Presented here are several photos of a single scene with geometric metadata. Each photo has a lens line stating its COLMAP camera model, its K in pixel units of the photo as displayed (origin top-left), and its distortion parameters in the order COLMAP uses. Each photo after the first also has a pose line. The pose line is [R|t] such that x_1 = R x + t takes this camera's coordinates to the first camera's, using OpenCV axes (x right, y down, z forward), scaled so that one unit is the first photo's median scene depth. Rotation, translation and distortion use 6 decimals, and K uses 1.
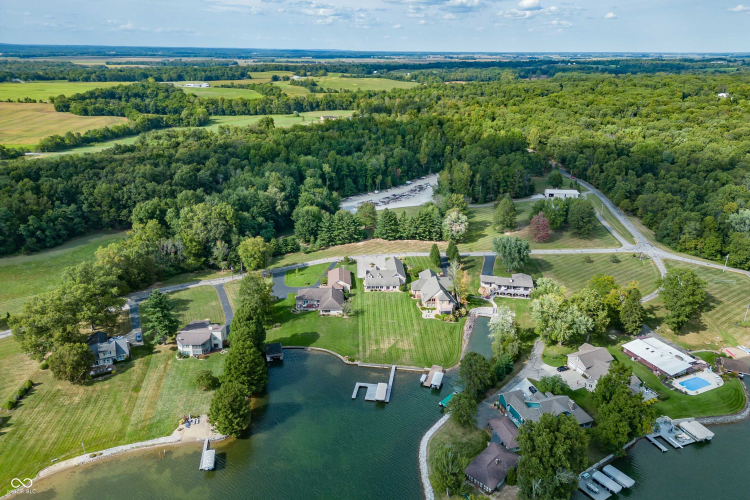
lens RADIAL K [[535.3, 0, 375.0], [0, 535.3, 250.0], [0, 0, 1]] dist [0.002215, 0.000271]
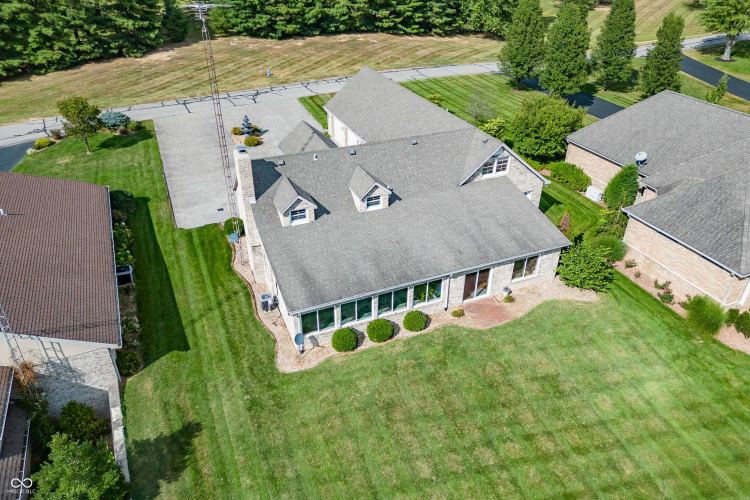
lens RADIAL K [[535.3, 0, 375.0], [0, 535.3, 250.0], [0, 0, 1]] dist [0.002215, 0.000271]
pose [[0.935466, -0.183895, 0.301804, -0.026450], [0.125745, 0.971268, 0.202055, 0.034255], [-0.330289, -0.151065, 0.931713, 0.814336]]
